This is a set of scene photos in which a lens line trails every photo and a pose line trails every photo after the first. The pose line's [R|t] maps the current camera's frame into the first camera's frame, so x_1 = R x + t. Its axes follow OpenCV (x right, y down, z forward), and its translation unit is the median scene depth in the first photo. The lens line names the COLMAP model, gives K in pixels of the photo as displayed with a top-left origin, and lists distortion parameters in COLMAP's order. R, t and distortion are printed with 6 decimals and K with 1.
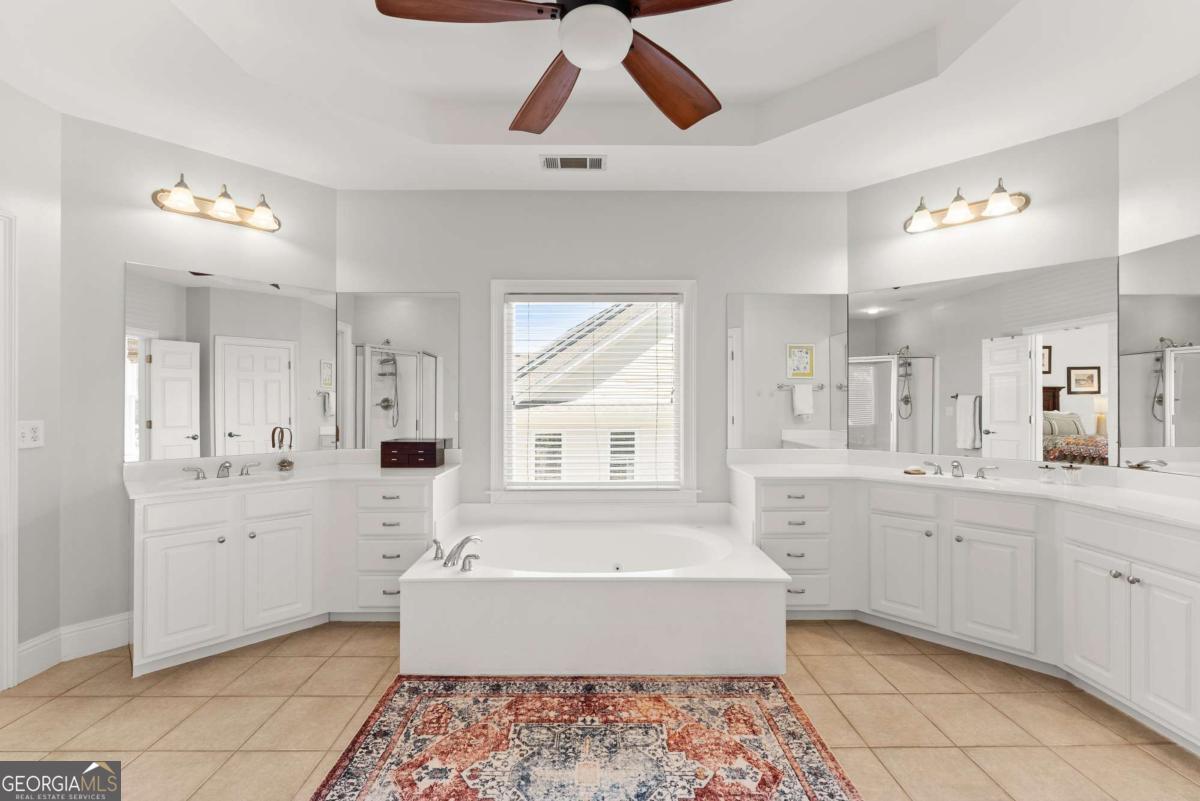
lens RADIAL K [[498.2, 0, 594.4], [0, 498.2, 400.1], [0, 0, 1]] dist [0.000998, -0.000131]
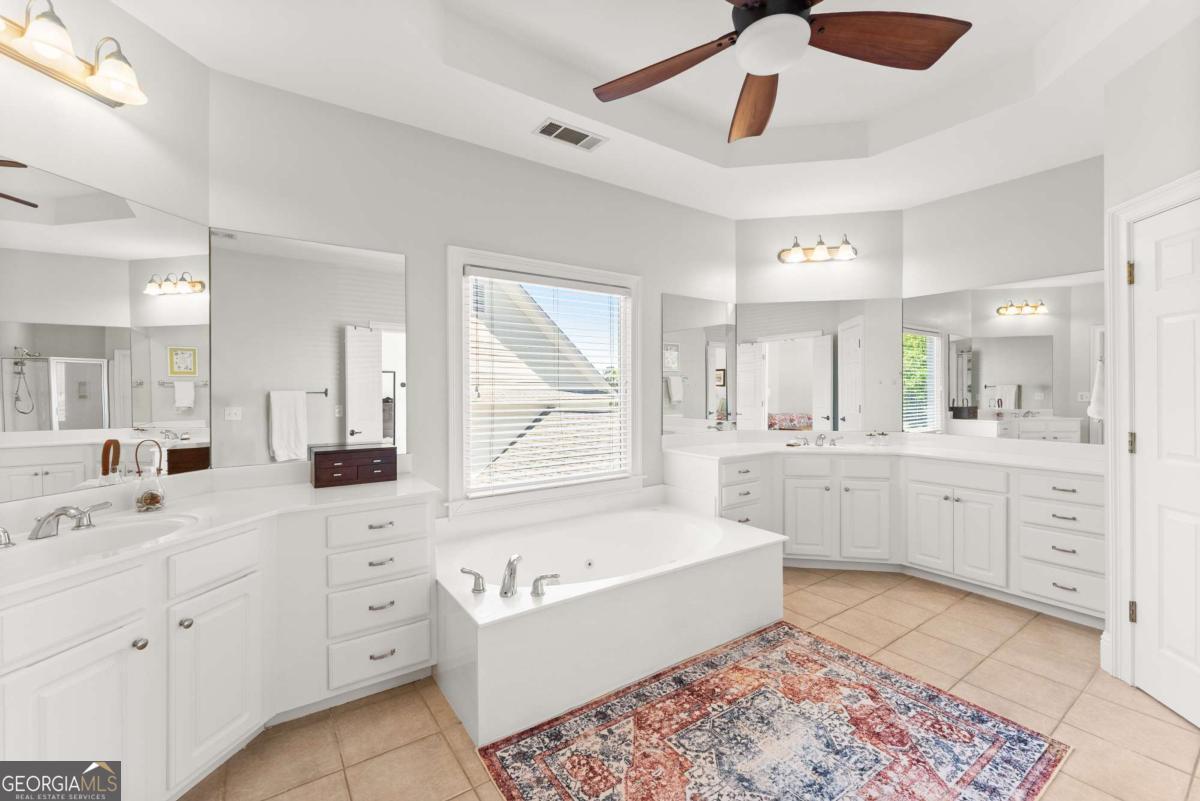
lens RADIAL K [[498.2, 0, 597.6], [0, 498.2, 392.2], [0, 0, 1]] dist [0.000998, -0.000131]
pose [[0.825303, -0.006707, 0.564650, -0.687179], [0.004059, 0.999974, 0.005945, -0.004853], [-0.564675, -0.002615, 0.825309, 0.265945]]
